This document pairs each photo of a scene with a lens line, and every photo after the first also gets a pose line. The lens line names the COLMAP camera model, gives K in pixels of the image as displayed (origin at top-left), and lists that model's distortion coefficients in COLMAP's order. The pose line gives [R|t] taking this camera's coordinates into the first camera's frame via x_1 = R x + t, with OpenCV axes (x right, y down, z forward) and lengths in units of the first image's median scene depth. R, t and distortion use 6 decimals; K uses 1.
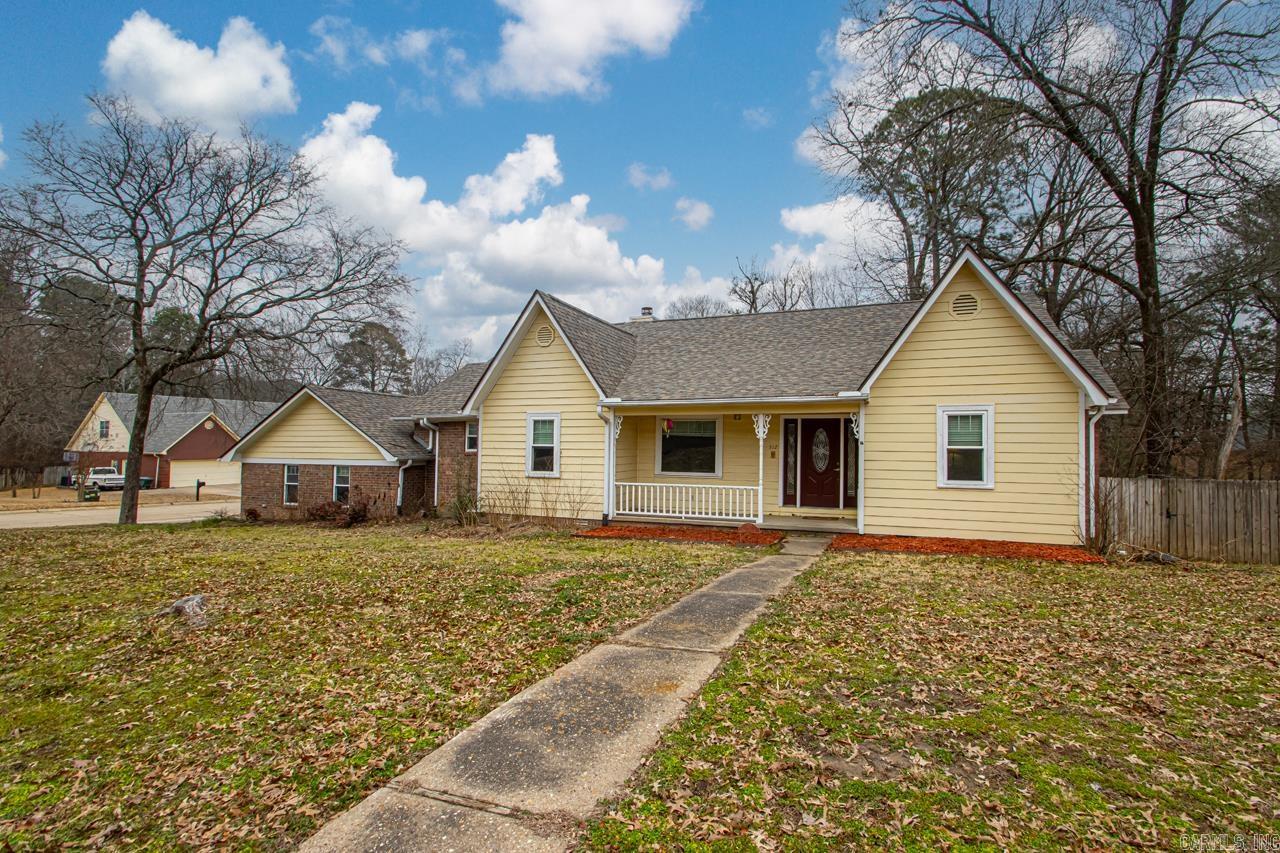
lens RADIAL K [[591.7, 0, 650.3], [0, 591.7, 435.1], [0, 0, 1]] dist [0.045940, -0.019584]
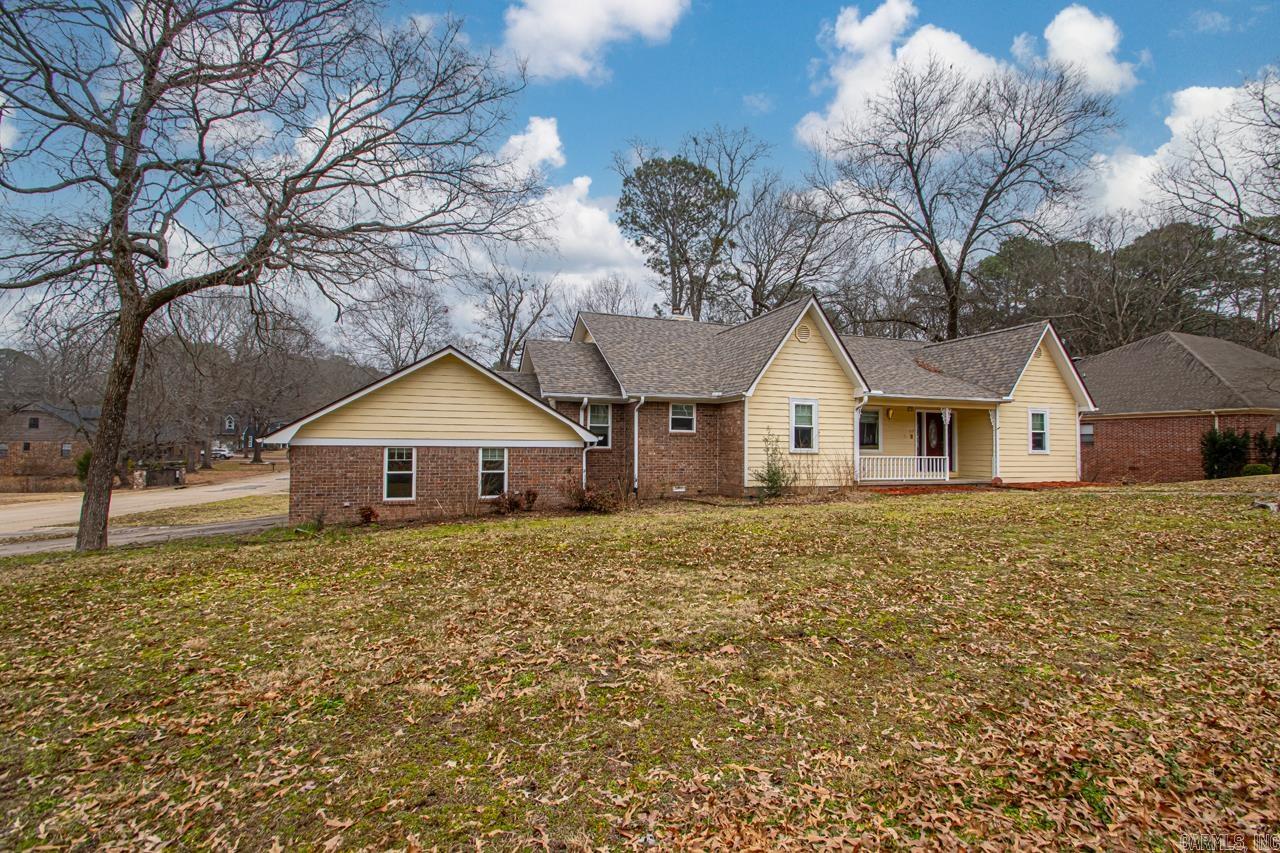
lens RADIAL K [[591.7, 0, 650.3], [0, 591.7, 435.1], [0, 0, 1]] dist [0.045940, -0.019584]
pose [[0.739293, 0.017006, 0.673169, -1.211710], [-0.015269, 0.999847, -0.008489, 0.050232], [-0.673210, -0.004003, 0.739440, 0.339525]]
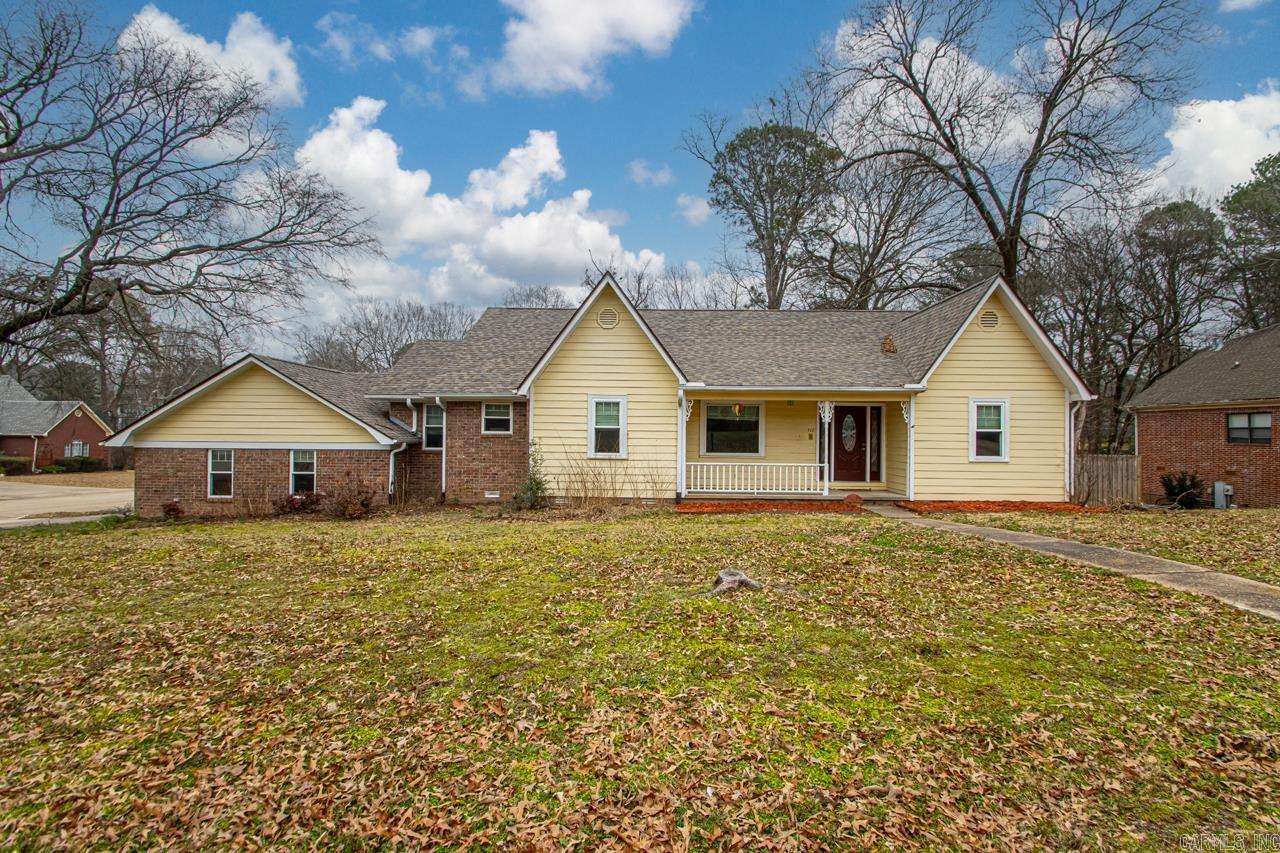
lens RADIAL K [[591.7, 0, 650.3], [0, 591.7, 435.1], [0, 0, 1]] dist [0.045940, -0.019584]
pose [[0.936603, 0.004527, 0.350363, -0.470008], [-0.011333, 0.999785, 0.017377, 0.012754], [-0.350209, -0.020246, 0.936453, 0.033963]]
